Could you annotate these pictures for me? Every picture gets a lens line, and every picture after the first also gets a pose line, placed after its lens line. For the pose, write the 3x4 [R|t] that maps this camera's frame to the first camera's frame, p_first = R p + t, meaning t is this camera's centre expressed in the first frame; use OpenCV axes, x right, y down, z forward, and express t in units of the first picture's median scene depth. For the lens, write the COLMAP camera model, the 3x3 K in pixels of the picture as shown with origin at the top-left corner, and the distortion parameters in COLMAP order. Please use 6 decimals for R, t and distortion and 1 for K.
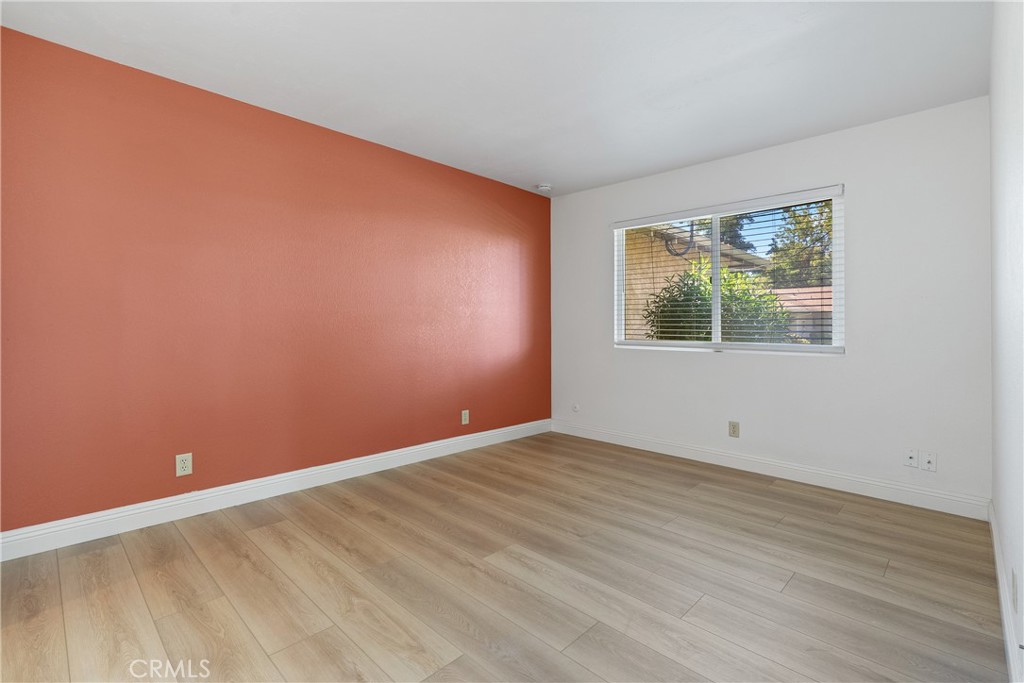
lens RADIAL K [[463.1, 0, 515.8], [0, 463.1, 335.6], [0, 0, 1]] dist [-0.003244, 0.002438]
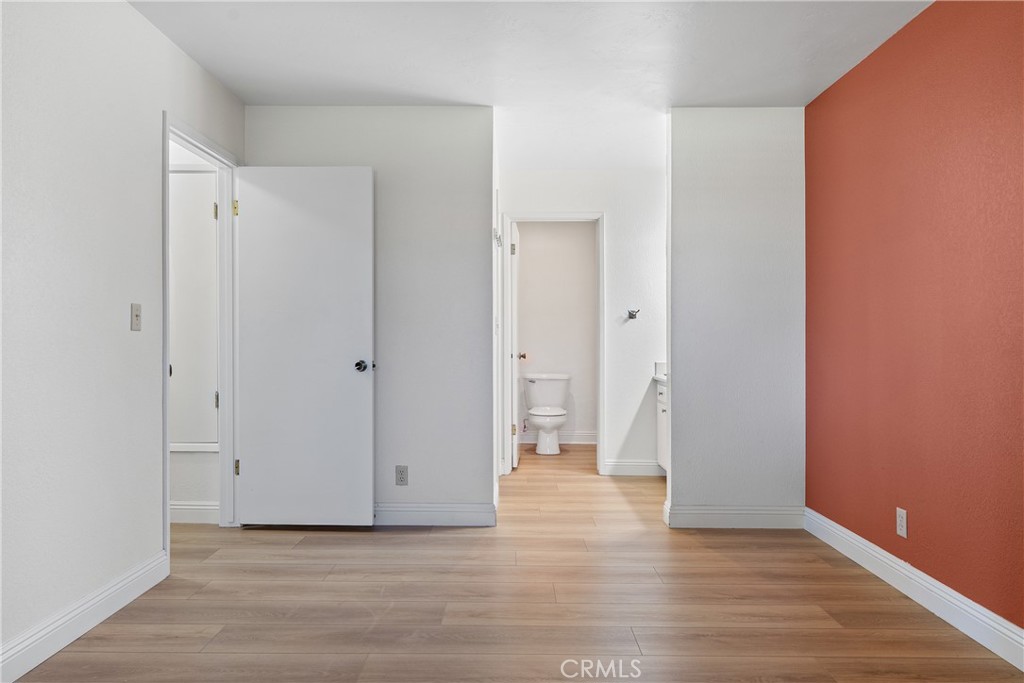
lens RADIAL K [[666.0, 0, 514.4], [0, 666.0, 342.8], [0, 0, 1]] dist [0.000756, 0.000388]
pose [[-0.723125, -0.012217, -0.690609, 0.605878], [-0.023779, 0.999691, 0.007213, -0.017707], [0.690308, 0.021638, -0.723192, 1.541763]]
